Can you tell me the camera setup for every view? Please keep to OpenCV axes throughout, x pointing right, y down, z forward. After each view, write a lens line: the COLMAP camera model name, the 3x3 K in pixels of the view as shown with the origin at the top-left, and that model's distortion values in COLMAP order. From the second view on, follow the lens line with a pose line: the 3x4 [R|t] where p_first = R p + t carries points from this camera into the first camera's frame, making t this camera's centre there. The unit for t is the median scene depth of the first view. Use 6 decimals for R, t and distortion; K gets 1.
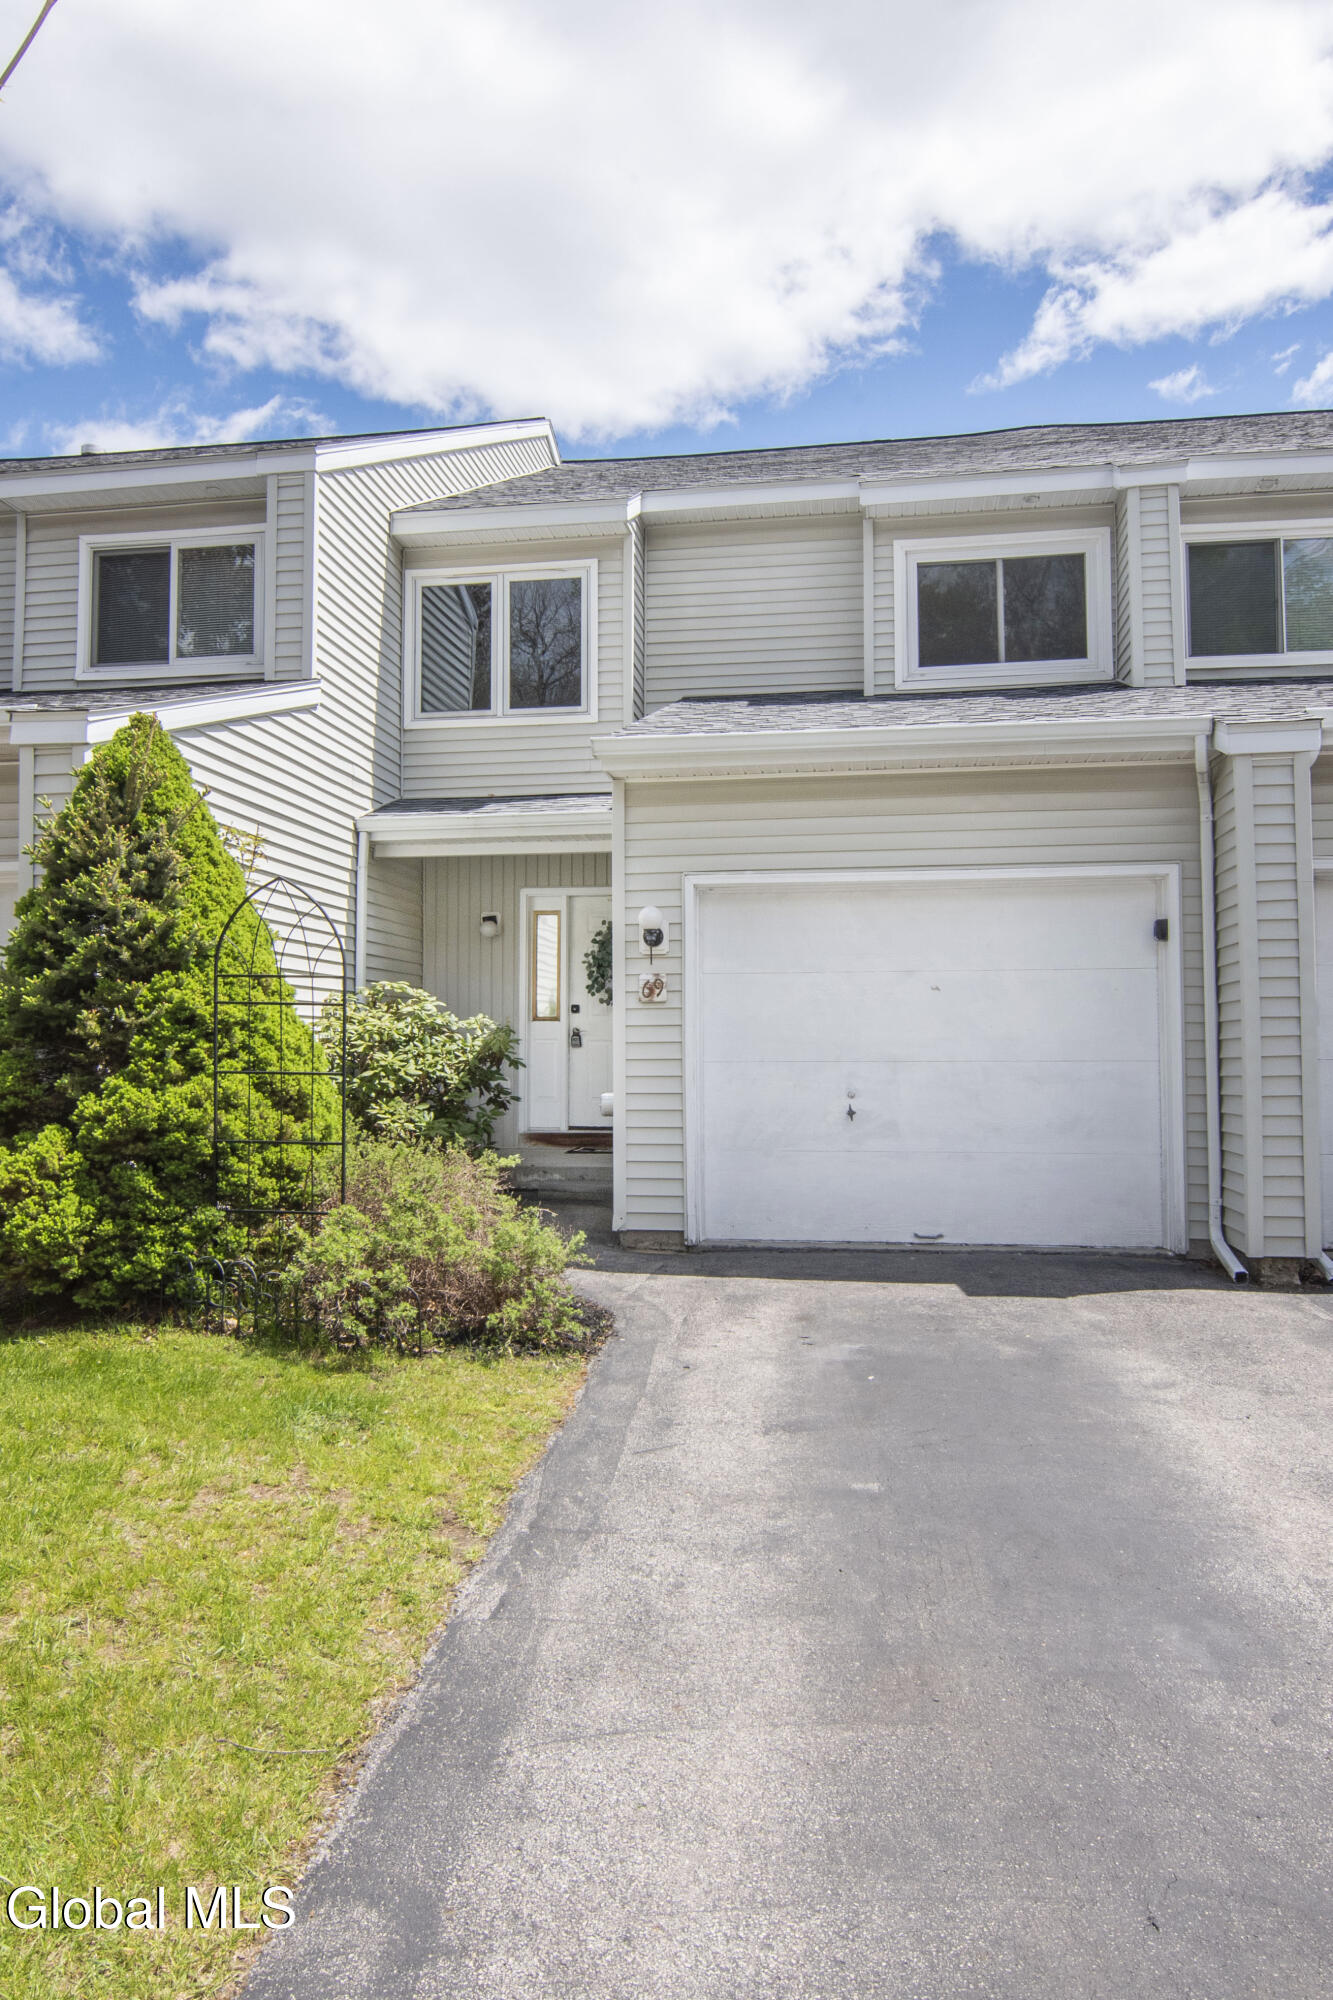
lens RADIAL K [[1386.0, 0, 666.5], [0, 1386.0, 1000.0], [0, 0, 1]] dist [-0.001906, -0.004598]
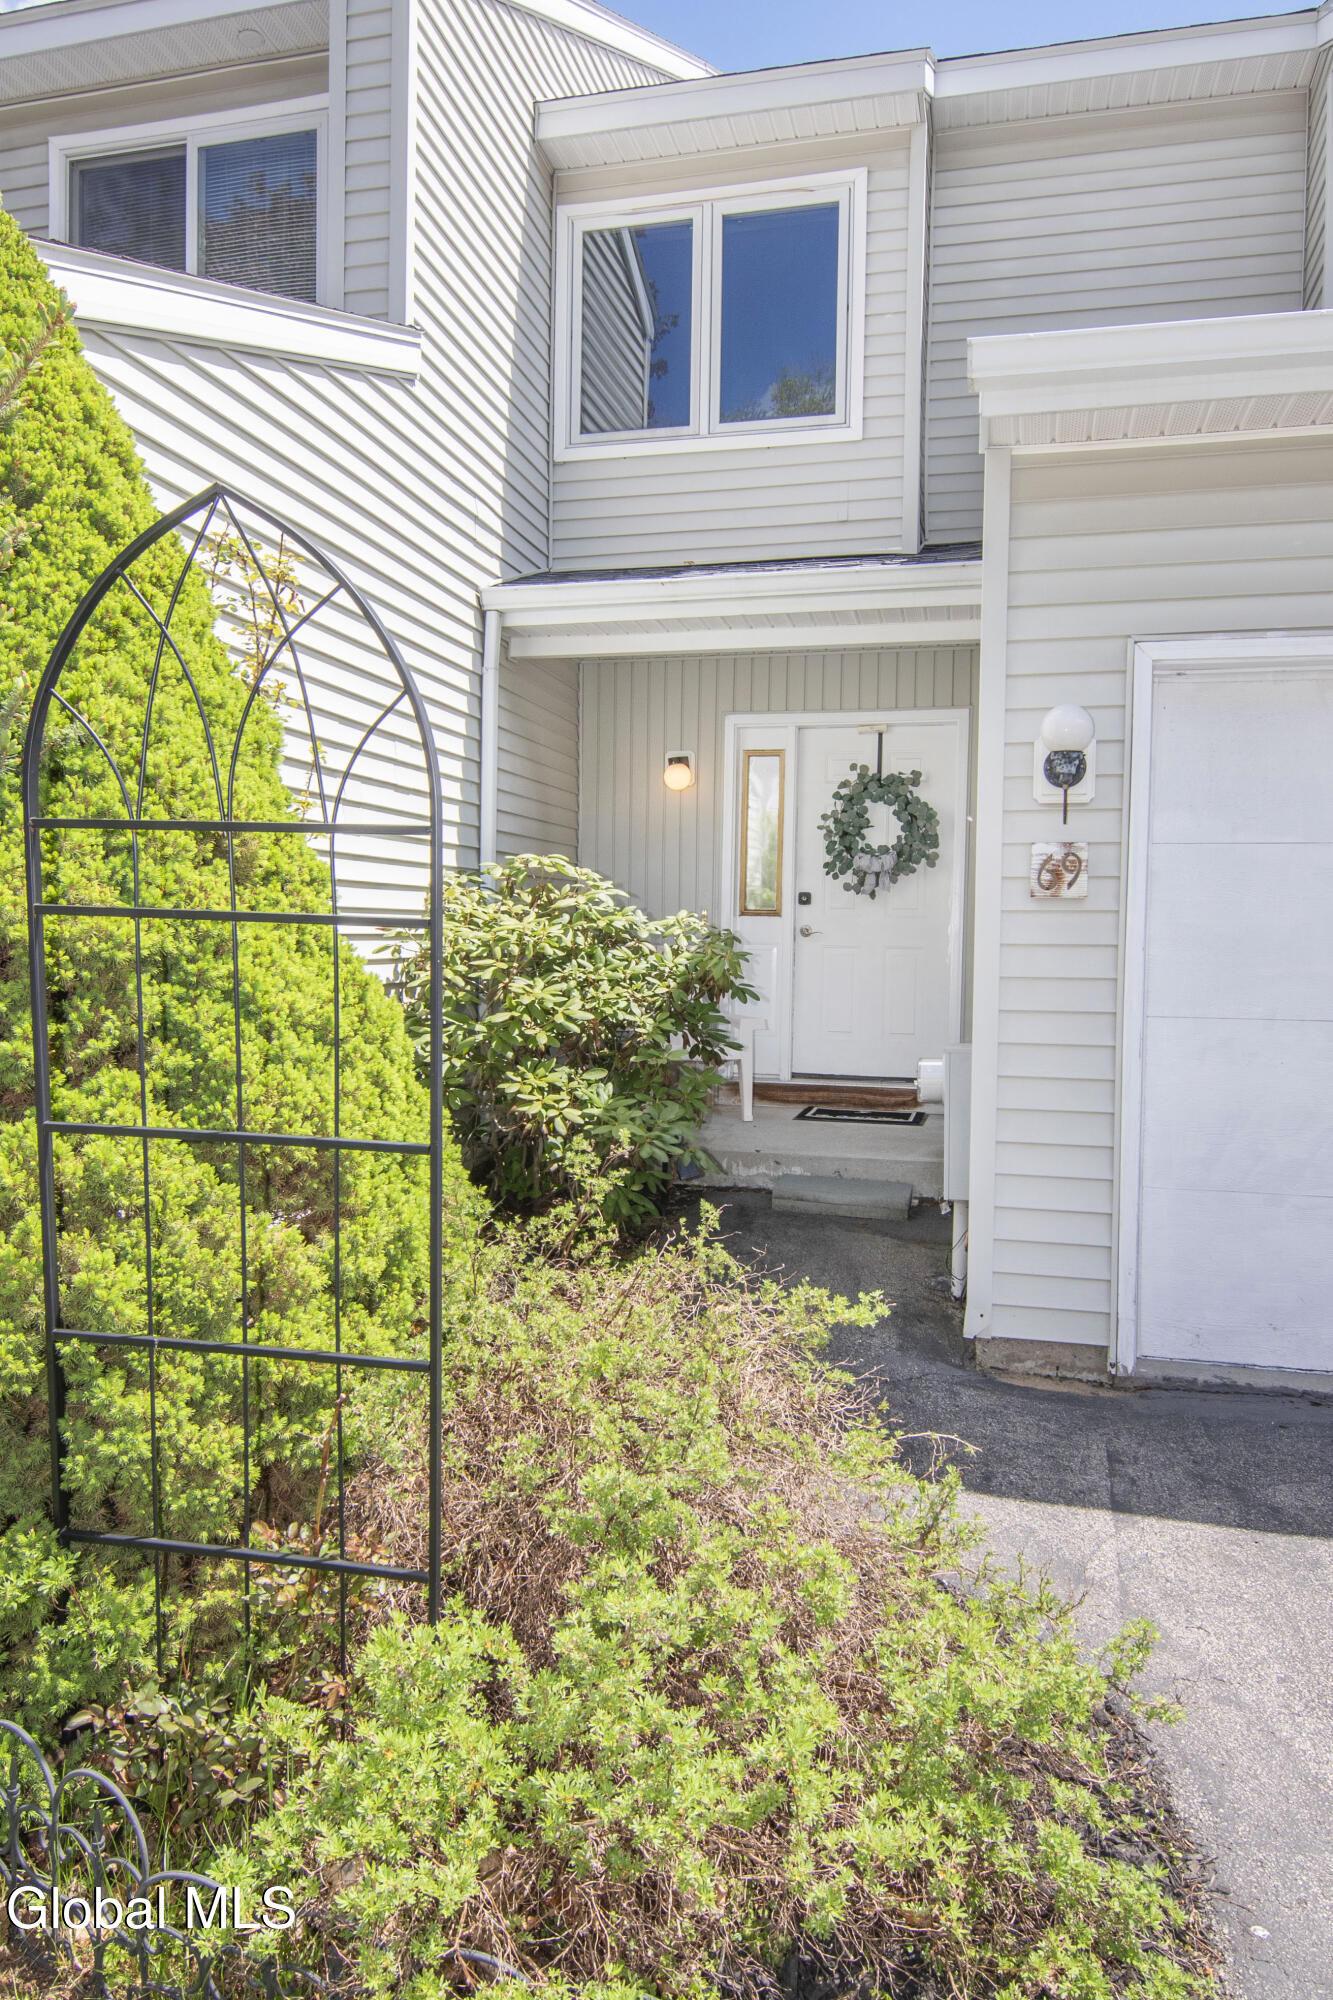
lens RADIAL K [[1386.0, 0, 666.5], [0, 1386.0, 1000.0], [0, 0, 1]] dist [-0.001906, -0.004598]
pose [[0.995978, 0.018914, -0.087580, -0.090472], [-0.011138, 0.996020, 0.088431, -0.004068], [0.088904, -0.087100, 0.992225, 0.409419]]
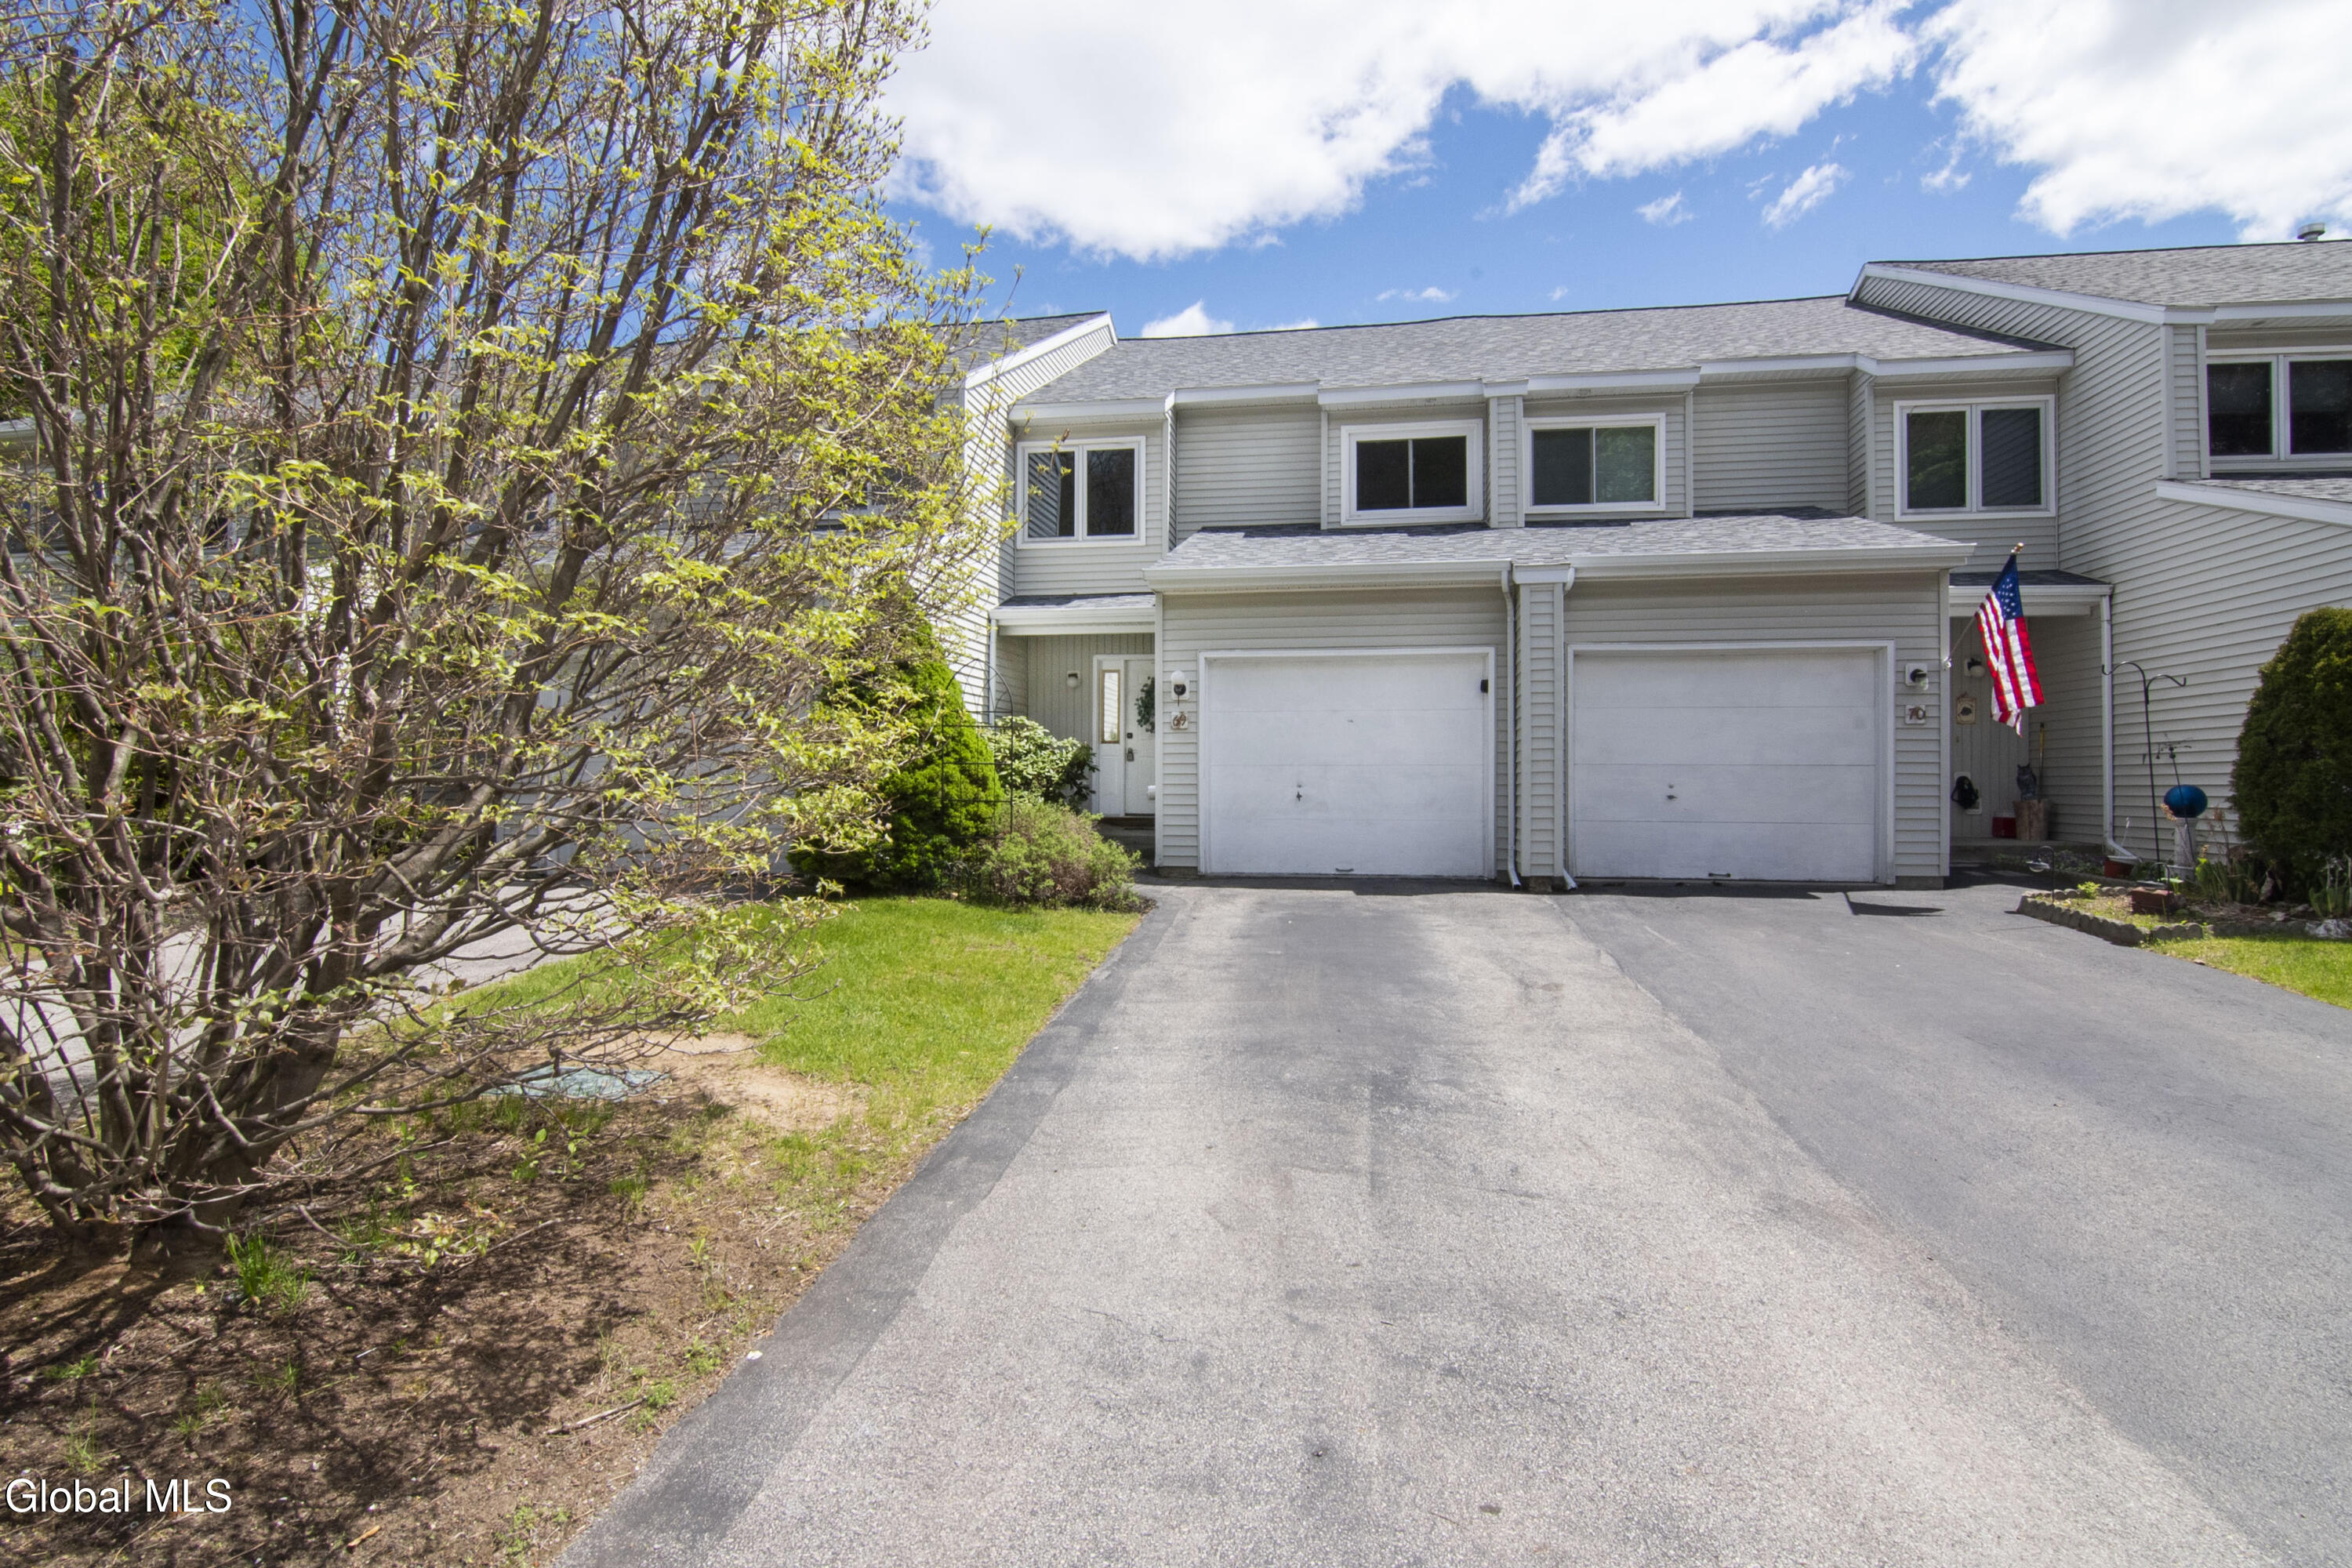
lens RADIAL K [[1170.1, 0, 1176.0], [0, 1170.1, 784.0], [0, 0, 1]] dist [0.003155, 0.000127]
pose [[0.999814, 0.004517, -0.018744, 0.010550], [-0.003756, 0.999174, 0.040456, 0.009059], [0.018911, -0.040378, 0.999005, -0.332648]]
